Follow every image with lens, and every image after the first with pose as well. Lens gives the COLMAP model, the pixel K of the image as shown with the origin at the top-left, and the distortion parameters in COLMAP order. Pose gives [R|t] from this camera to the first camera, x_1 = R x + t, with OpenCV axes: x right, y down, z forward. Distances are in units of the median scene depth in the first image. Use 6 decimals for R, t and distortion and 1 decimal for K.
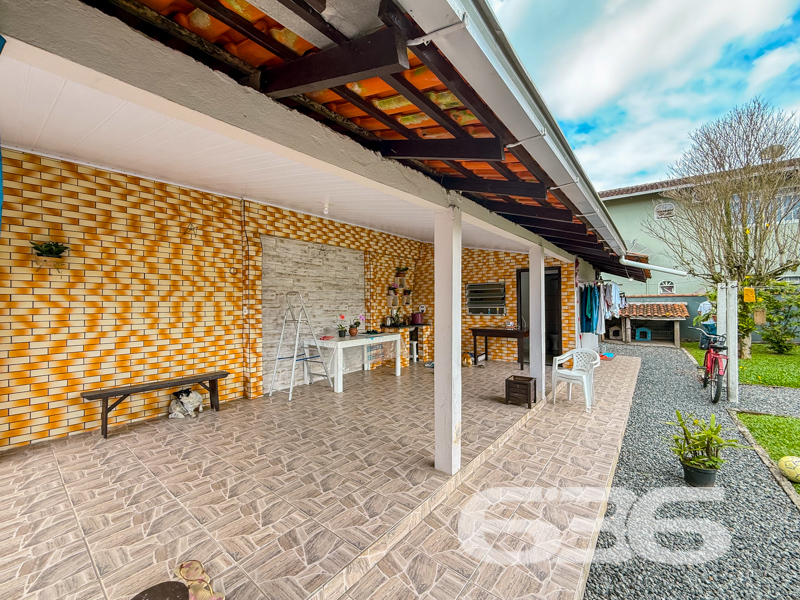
lens RADIAL K [[318.1, 0, 400.0], [0, 318.1, 300.0], [0, 0, 1]] dist [-0.000788, -0.000042]
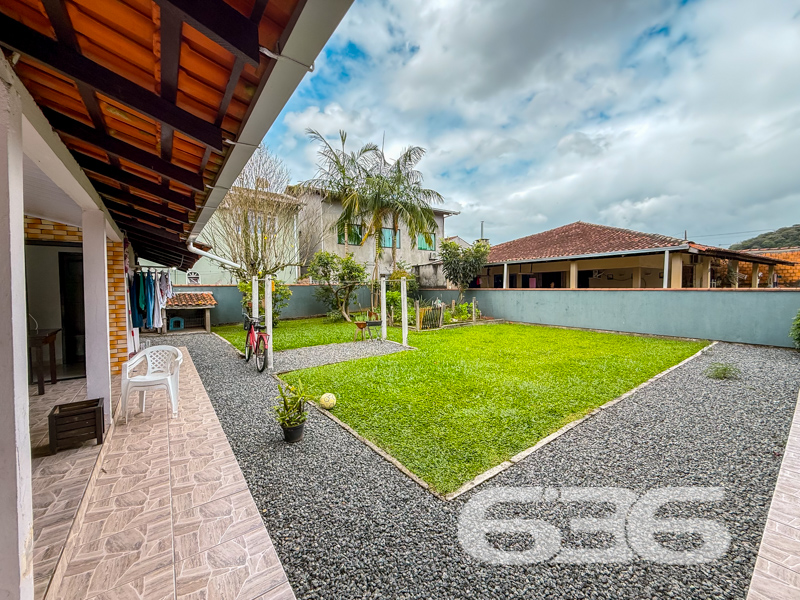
lens RADIAL K [[318.1, 0, 400.0], [0, 318.1, 300.0], [0, 0, 1]] dist [-0.000788, -0.000042]
pose [[0.258694, -0.023454, 0.965675, -0.073274], [-0.007267, 0.999630, 0.026225, 0.004487], [-0.965932, -0.013802, 0.258427, 0.170929]]
